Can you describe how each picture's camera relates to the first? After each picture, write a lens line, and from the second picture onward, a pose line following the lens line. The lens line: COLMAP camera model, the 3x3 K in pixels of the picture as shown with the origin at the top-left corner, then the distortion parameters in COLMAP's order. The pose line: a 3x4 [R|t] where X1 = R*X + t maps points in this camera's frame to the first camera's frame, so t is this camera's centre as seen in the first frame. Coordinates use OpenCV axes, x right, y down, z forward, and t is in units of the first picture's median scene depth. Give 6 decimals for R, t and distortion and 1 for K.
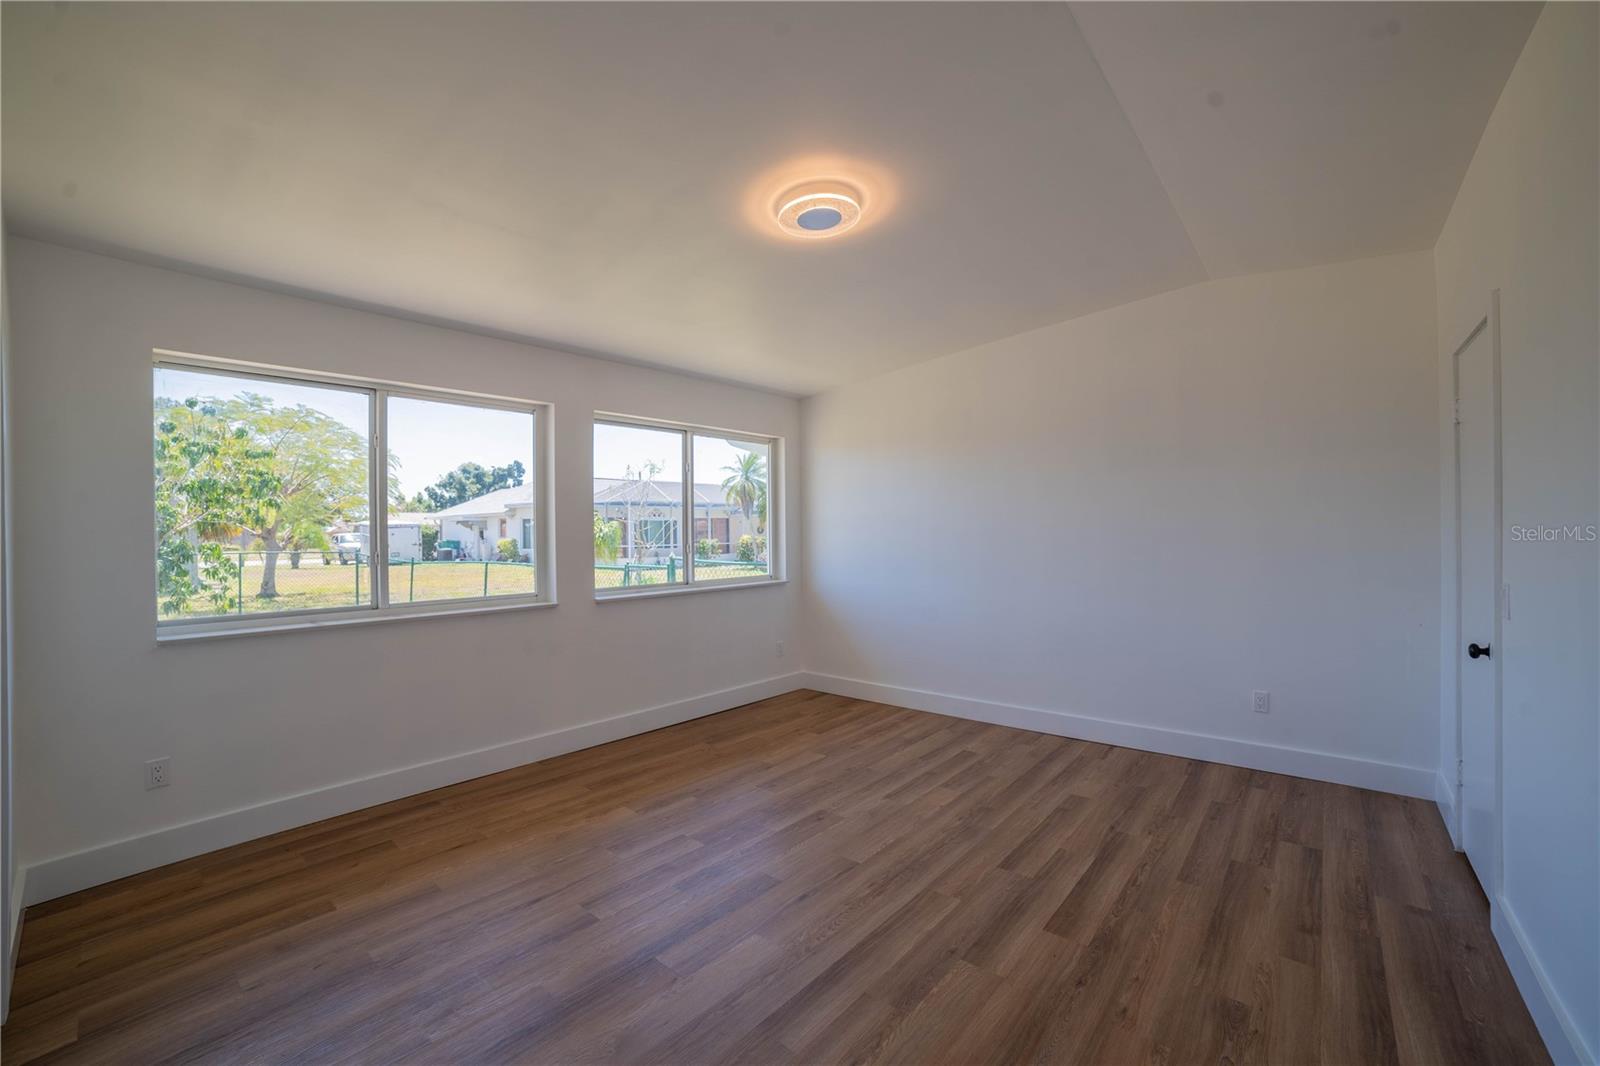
lens RADIAL K [[622.9, 0, 800.0], [0, 622.9, 533.0], [0, 0, 1]] dist [-0.044353, 0.000065]
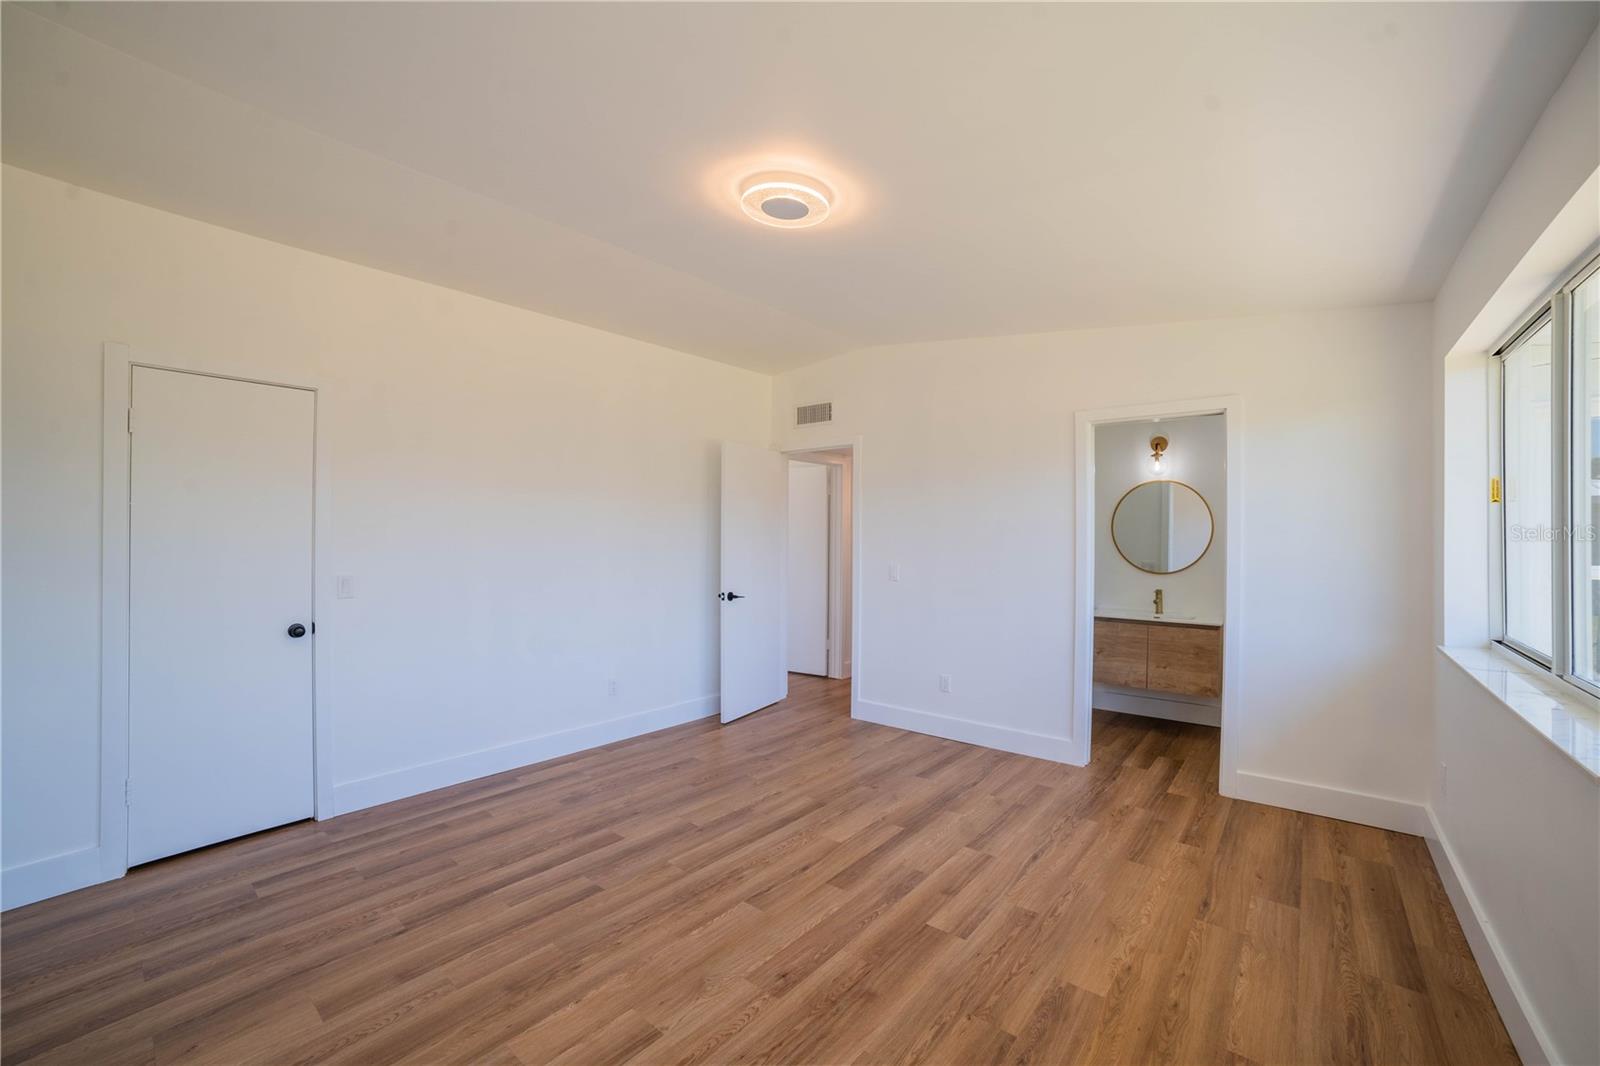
lens RADIAL K [[622.9, 0, 800.0], [0, 622.9, 533.0], [0, 0, 1]] dist [-0.044353, 0.000065]
pose [[-0.999909, 0.003634, -0.013023, 0.024725], [0.003604, 0.999991, 0.002367, -0.017175], [0.013032, 0.002320, -0.999912, 1.977512]]
